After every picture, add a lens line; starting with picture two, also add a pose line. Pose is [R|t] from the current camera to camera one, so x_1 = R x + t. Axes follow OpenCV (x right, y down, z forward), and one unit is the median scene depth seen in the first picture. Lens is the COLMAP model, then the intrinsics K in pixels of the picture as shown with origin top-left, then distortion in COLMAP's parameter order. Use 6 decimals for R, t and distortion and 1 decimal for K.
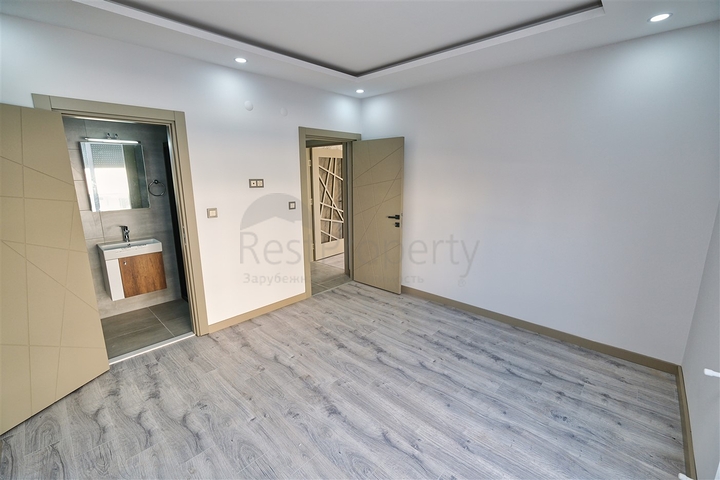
lens RADIAL K [[309.8, 0, 356.7], [0, 309.8, 237.7], [0, 0, 1]] dist [-0.002007, 0.001470]
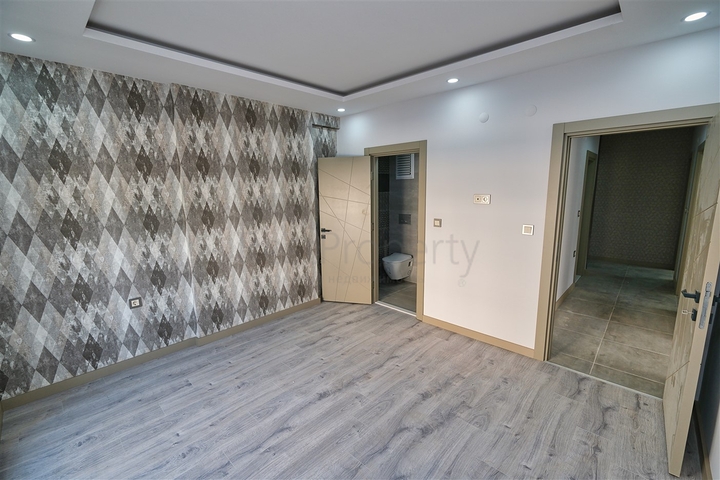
lens RADIAL K [[309.8, 0, 360.8], [0, 309.8, 240.8], [0, 0, 1]] dist [-0.002007, 0.001470]
pose [[0.001990, 0.176838, -0.984238, 0.774728], [-0.193318, 0.965741, 0.173124, -0.183152], [0.981134, 0.189927, 0.036108, 0.796118]]
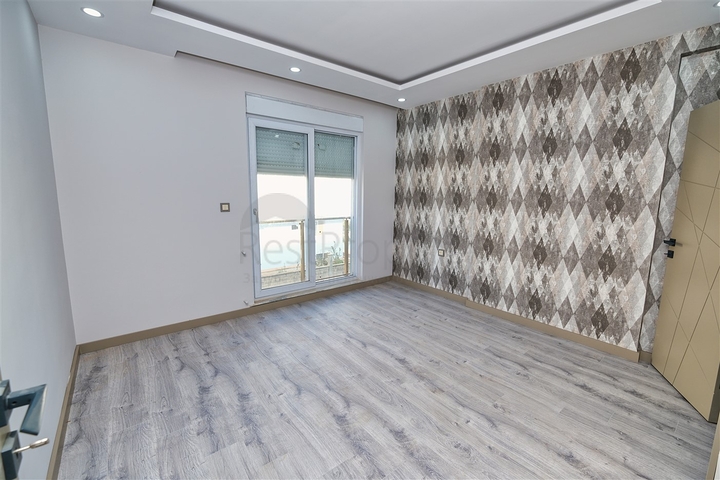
lens RADIAL K [[309.8, 0, 360.3], [0, 309.8, 237.6], [0, 0, 1]] dist [-0.002007, 0.001470]
pose [[-0.991221, -0.025165, 0.129797, -0.048723], [0.021084, 0.939071, 0.343077, -0.259283], [-0.130522, 0.342802, -0.930296, 1.607096]]
